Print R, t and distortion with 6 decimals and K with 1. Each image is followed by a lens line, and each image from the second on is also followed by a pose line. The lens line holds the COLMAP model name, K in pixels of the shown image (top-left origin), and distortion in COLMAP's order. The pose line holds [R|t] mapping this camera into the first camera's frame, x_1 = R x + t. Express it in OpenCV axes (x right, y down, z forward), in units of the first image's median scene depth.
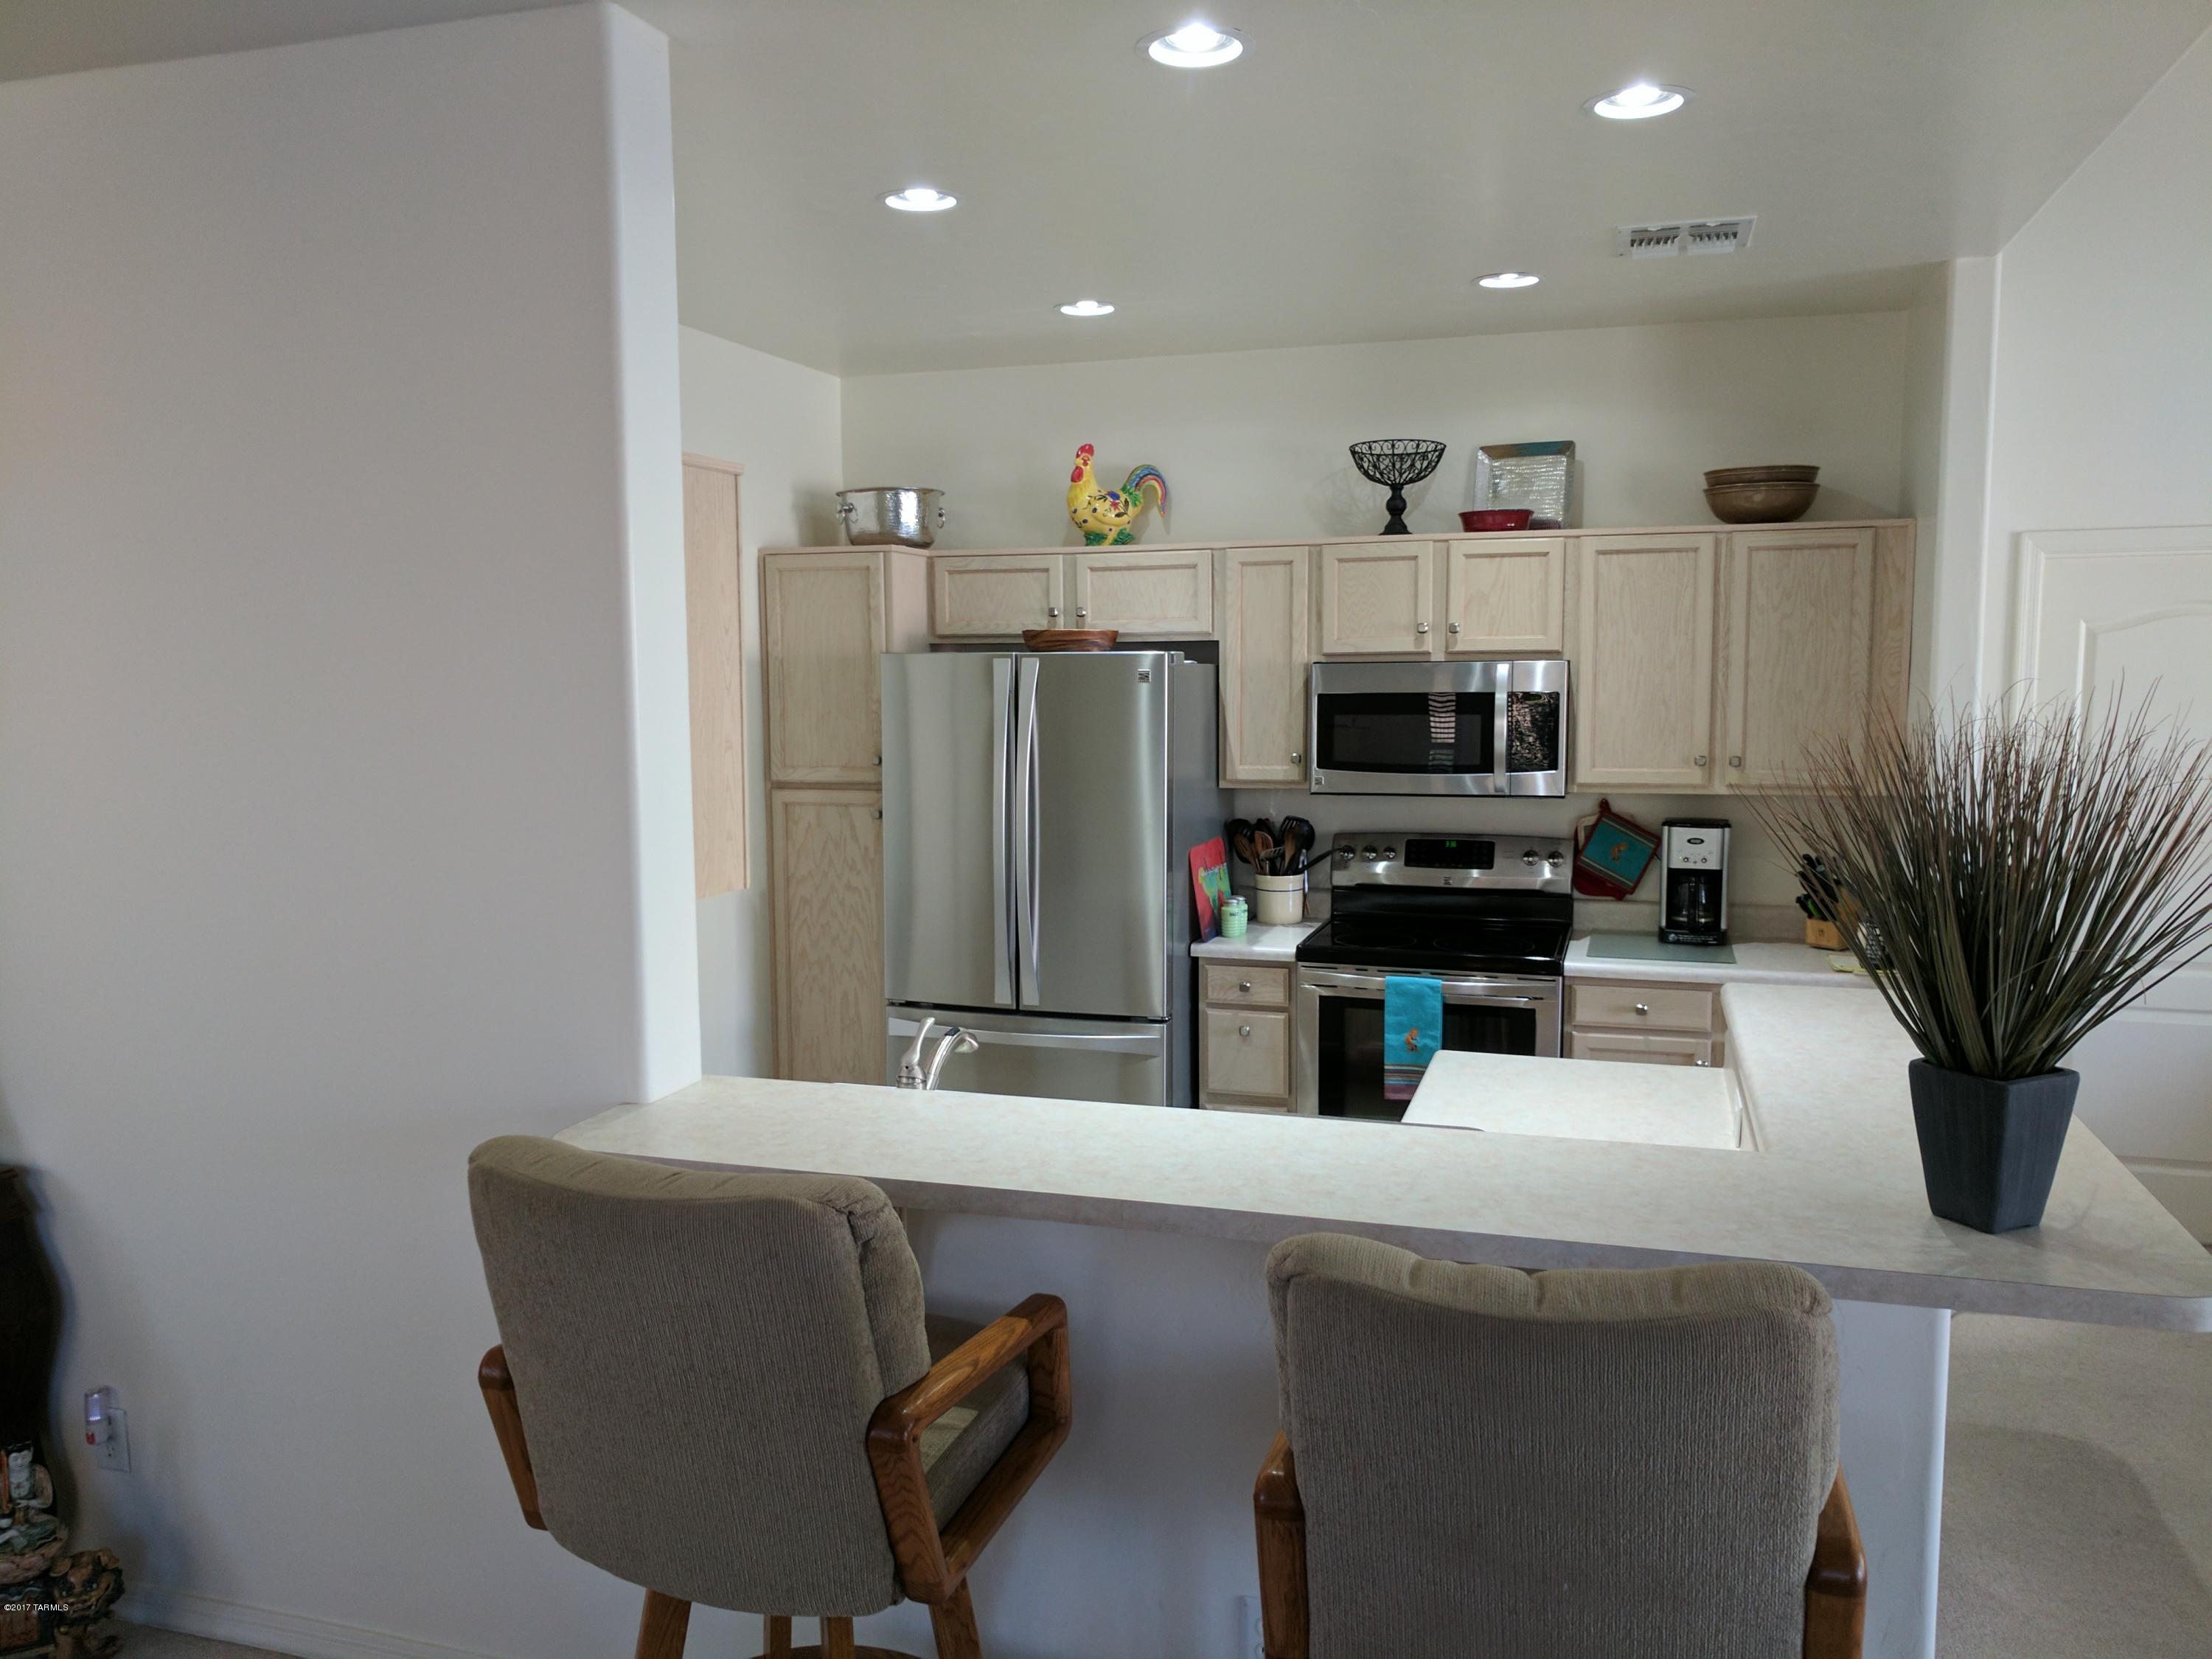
lens RADIAL K [[1678.8, 0, 1098.1], [0, 1678.8, 825.7], [0, 0, 1]] dist [-0.001671, 0.020505]
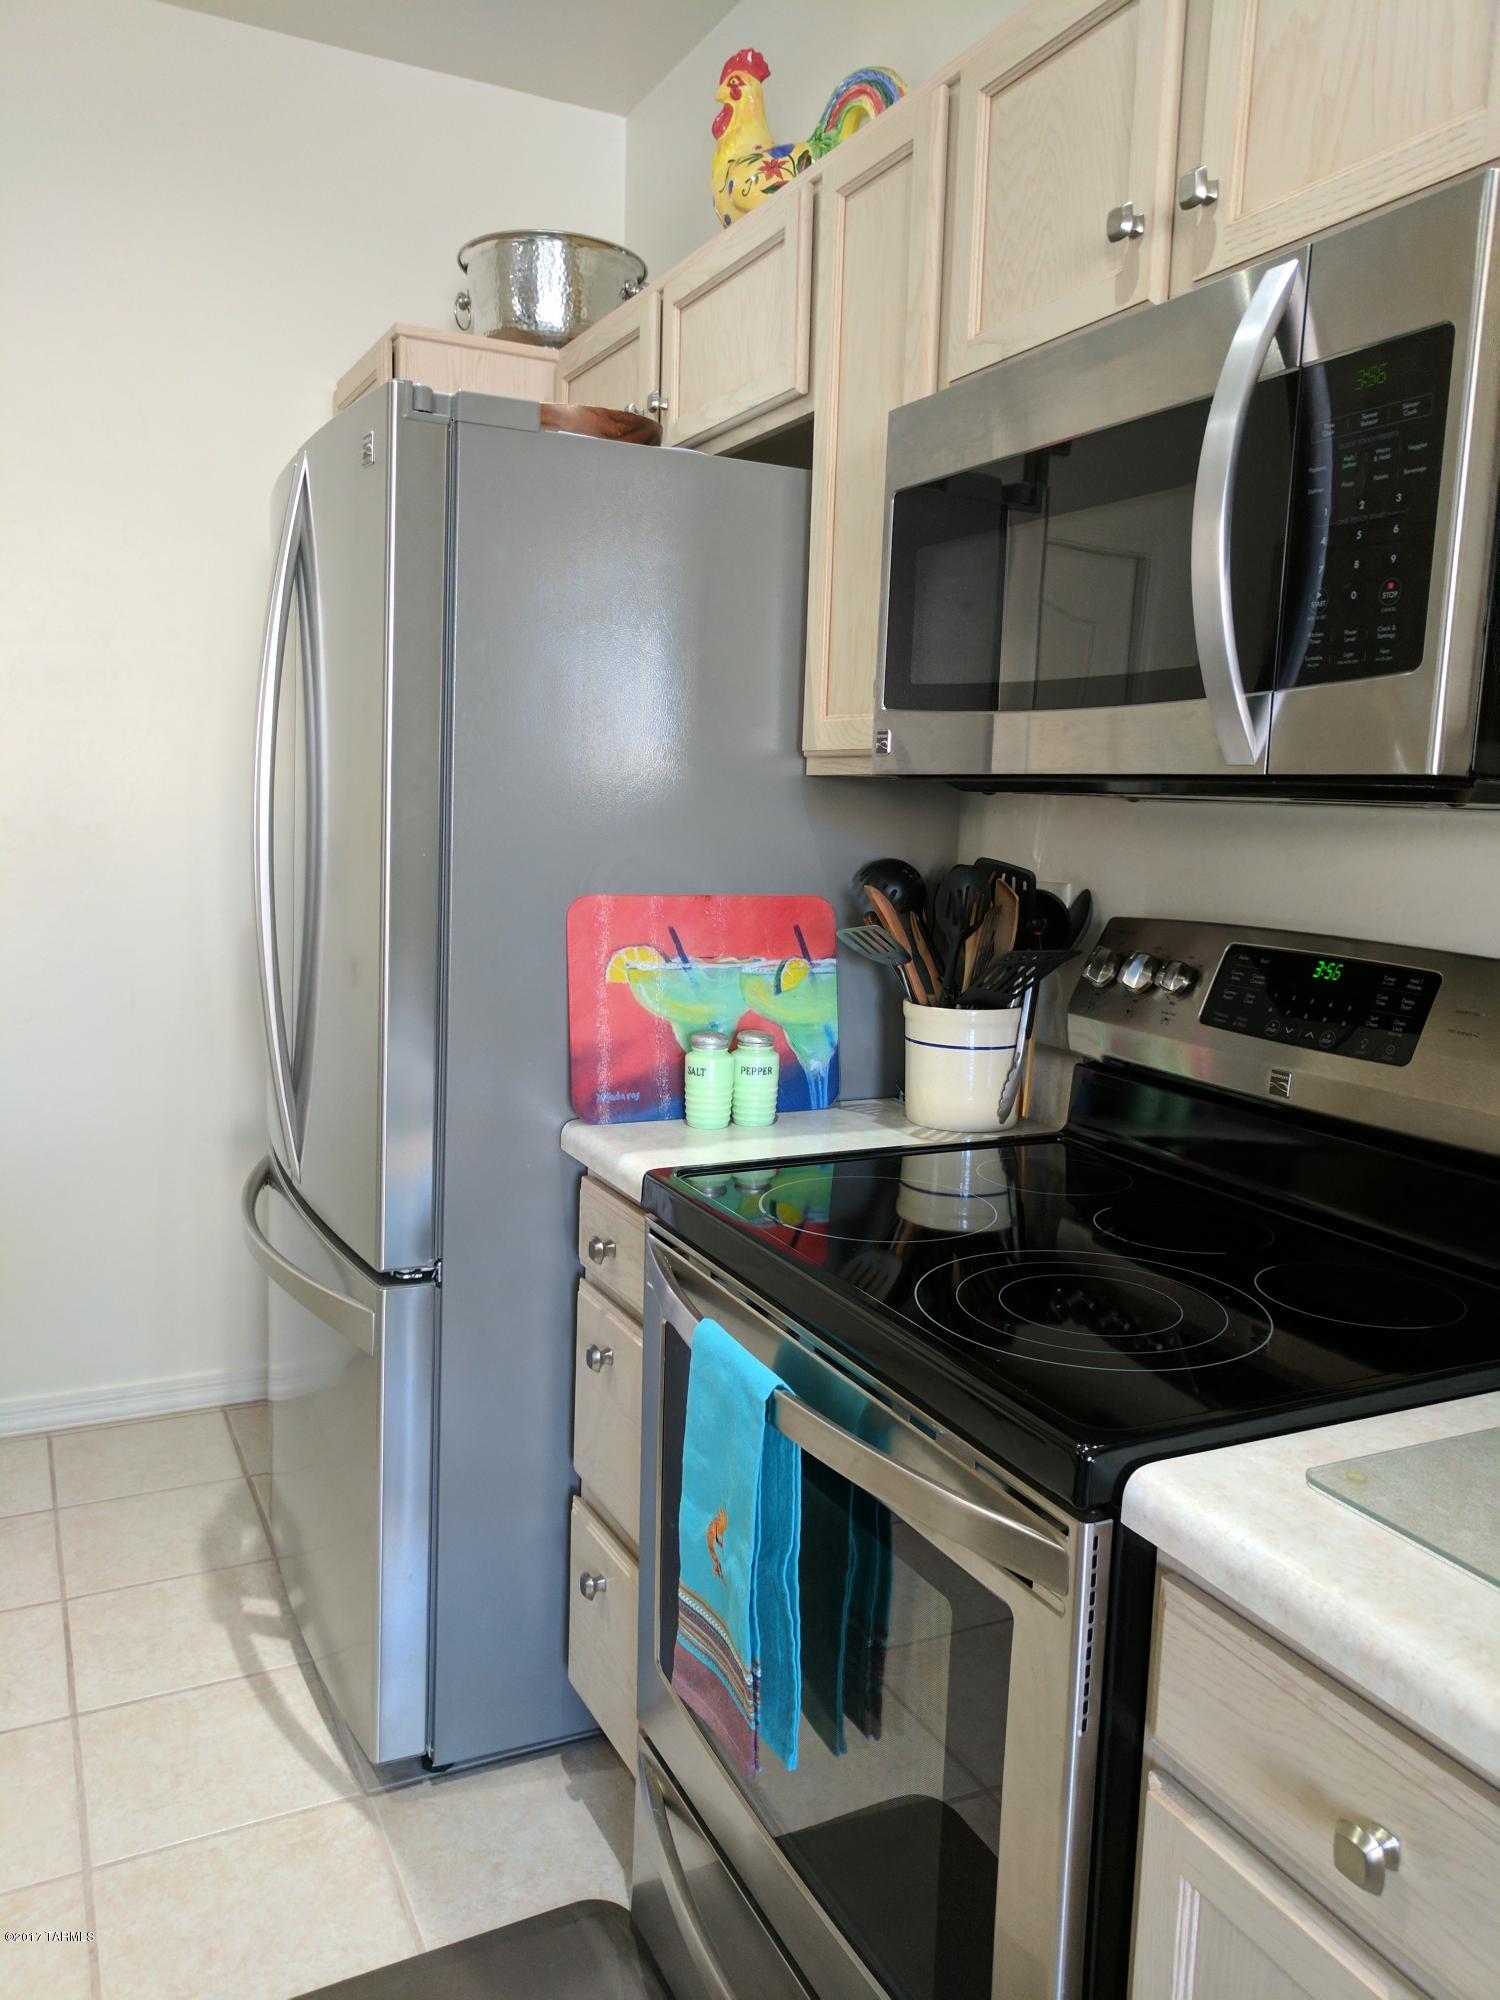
lens RADIAL K [[1517.9, 0, 739.6], [0, 1517.9, 998.3], [0, 0, 1]] dist [-0.001671, 0.020505]
pose [[0.691405, 0.123379, -0.711855, 0.345645], [-0.106677, 0.991944, 0.068312, 0.008602], [0.714549, 0.028707, 0.698997, 0.740914]]
